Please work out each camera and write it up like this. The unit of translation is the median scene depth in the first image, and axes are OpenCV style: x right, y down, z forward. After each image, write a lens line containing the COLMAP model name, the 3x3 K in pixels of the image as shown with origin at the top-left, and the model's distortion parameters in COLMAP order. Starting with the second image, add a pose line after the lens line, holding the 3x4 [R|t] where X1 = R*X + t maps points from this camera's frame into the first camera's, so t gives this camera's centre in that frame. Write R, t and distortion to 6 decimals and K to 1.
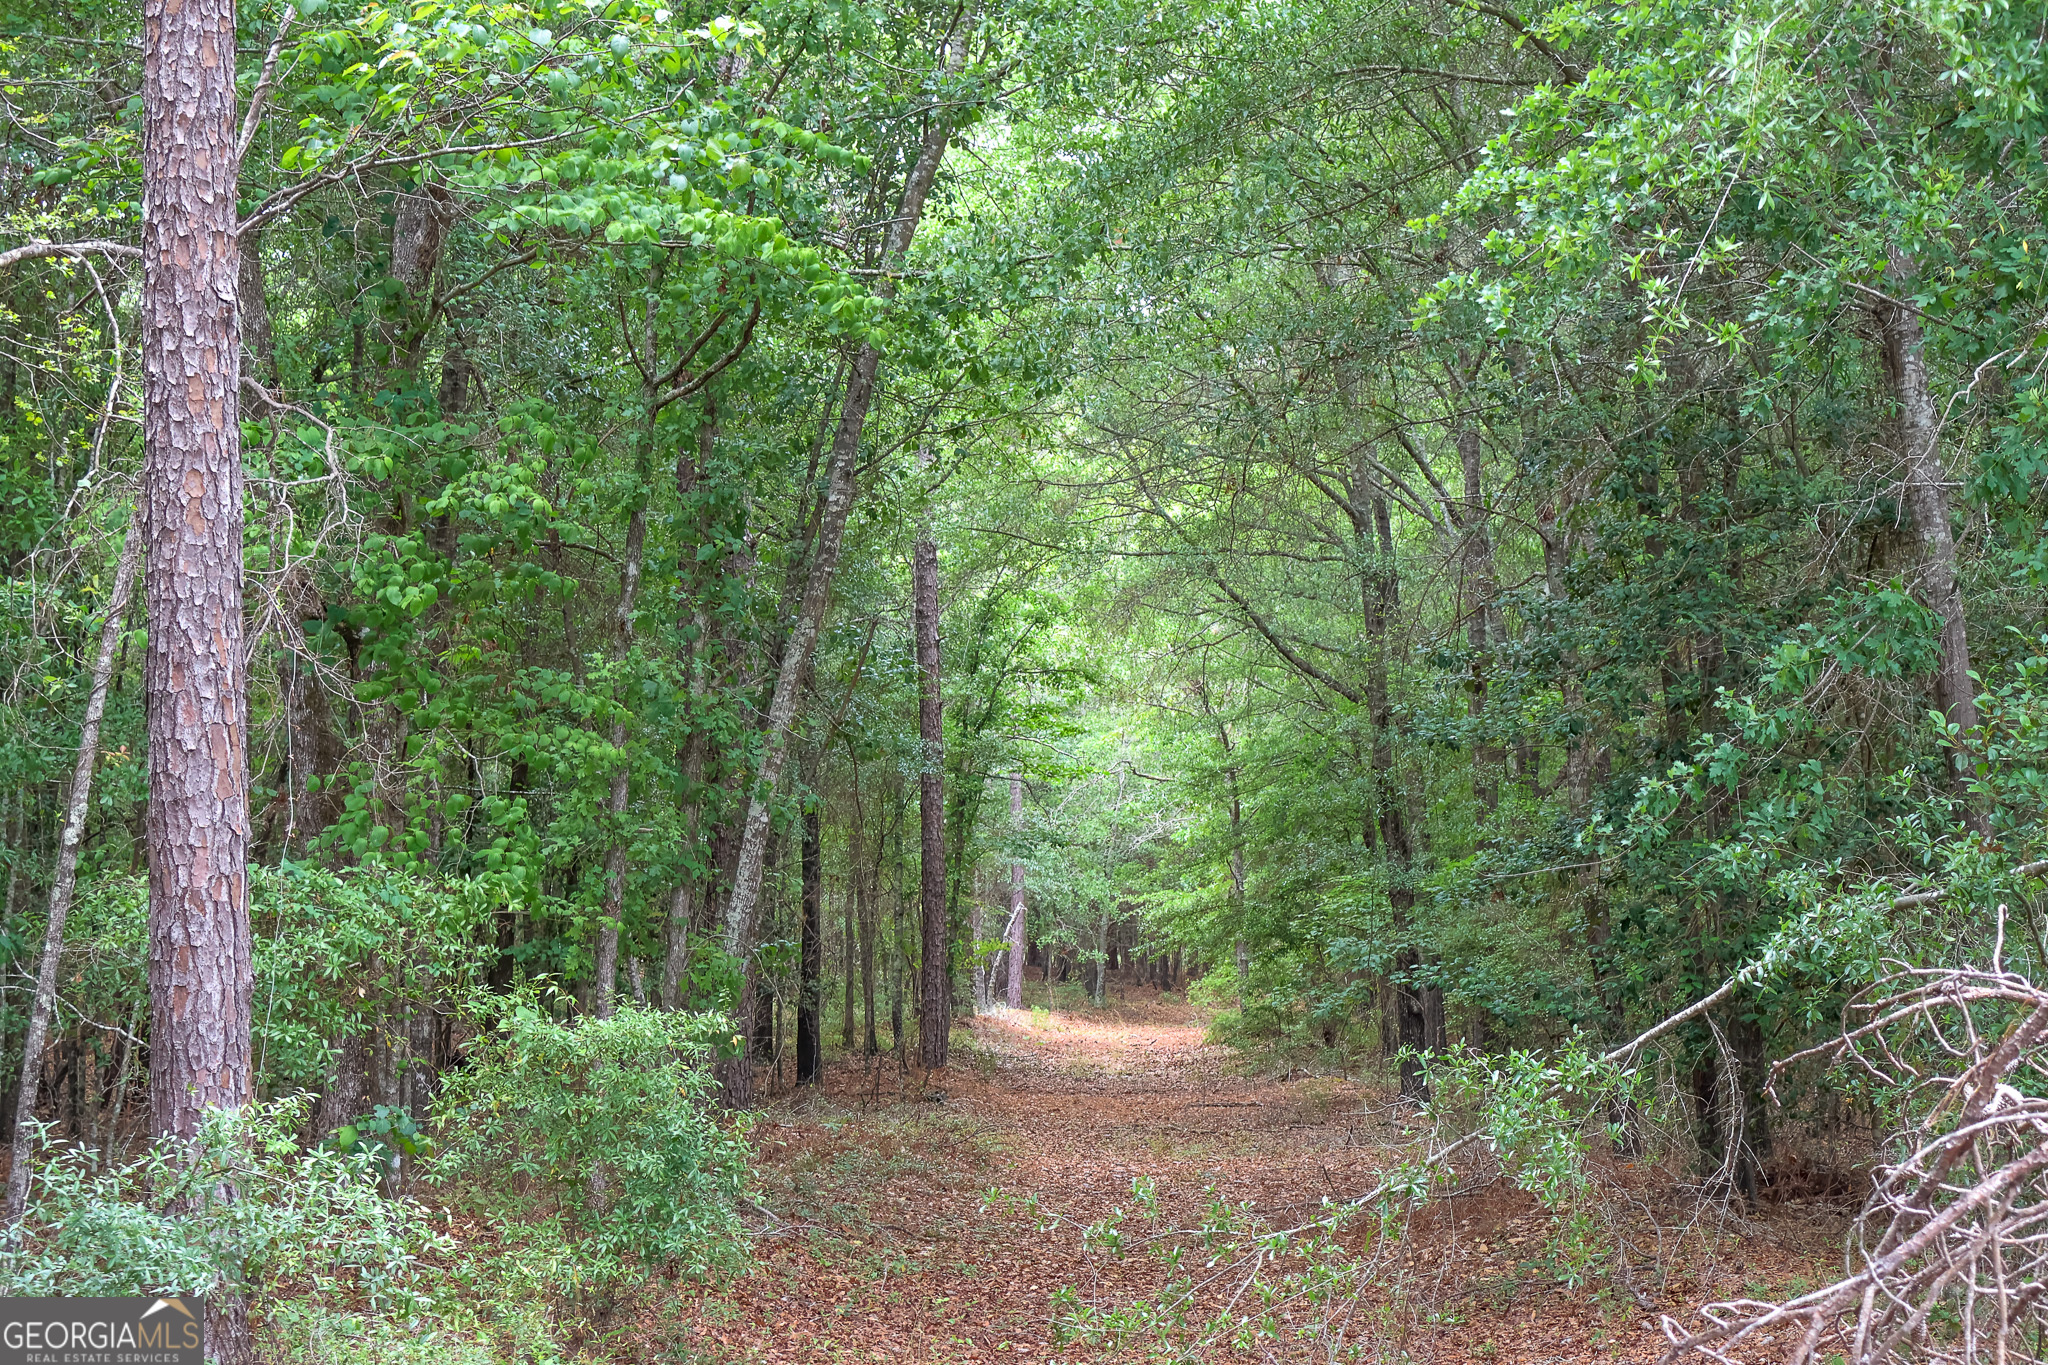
lens RADIAL K [[4154.1, 0, 1024.0], [0, 4154.1, 682.5], [0, 0, 1]] dist [-0.021876, -0.266357]
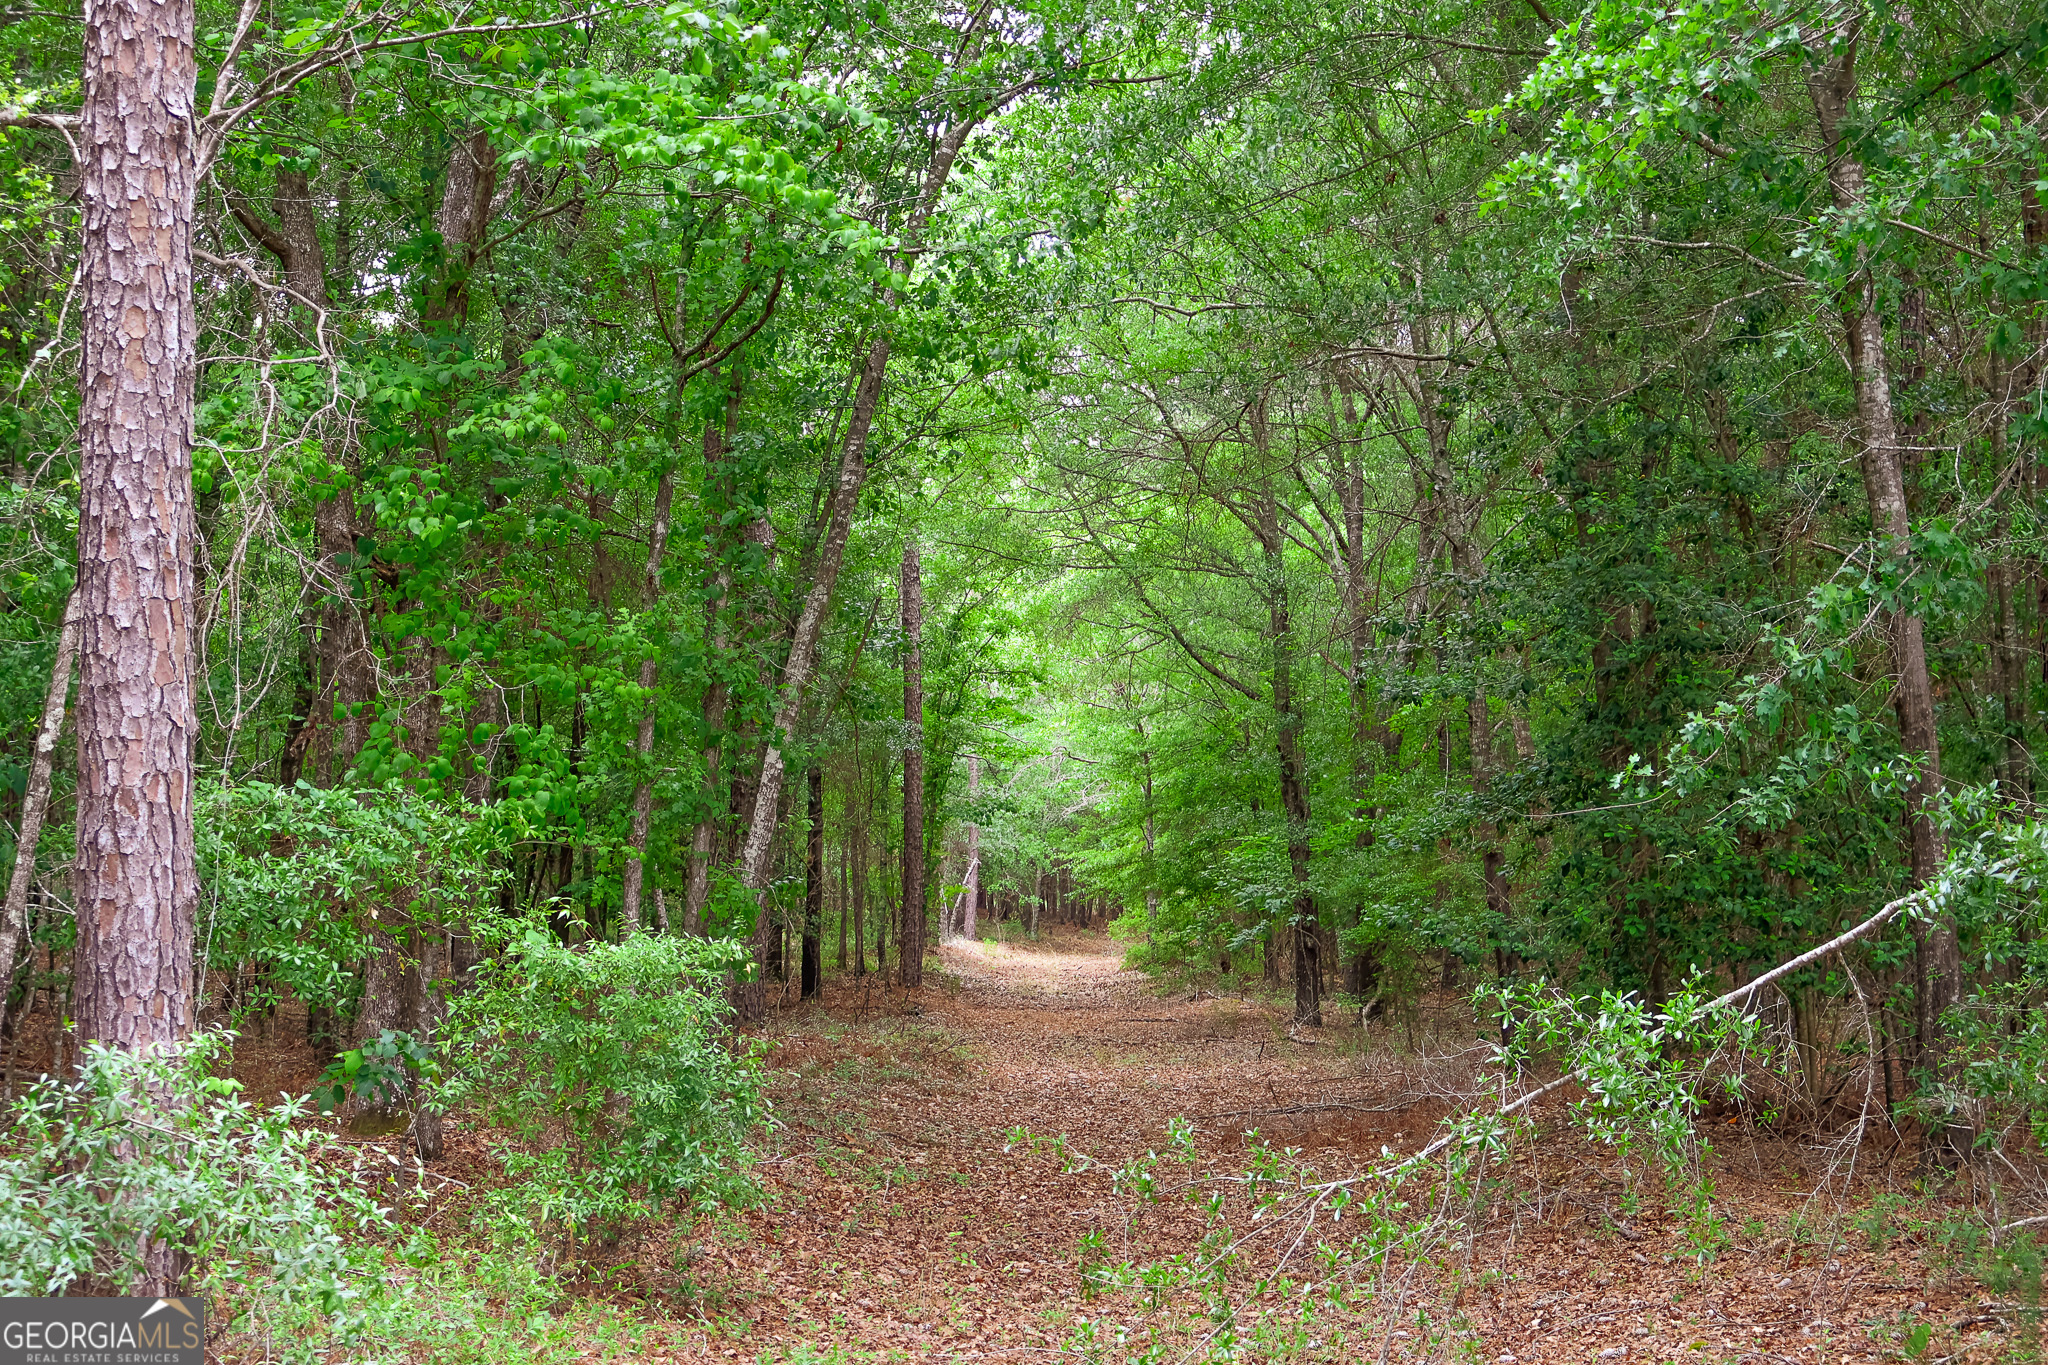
lens RADIAL K [[3272.5, 0, 1024.0], [0, 3272.5, 682.5], [0, 0, 1]] dist [0.003227, -0.461286]
pose [[0.999828, 0.013705, 0.012477, -0.014927], [-0.013700, 0.999906, -0.000459, 0.017973], [-0.012483, 0.000288, 0.999922, 0.222254]]
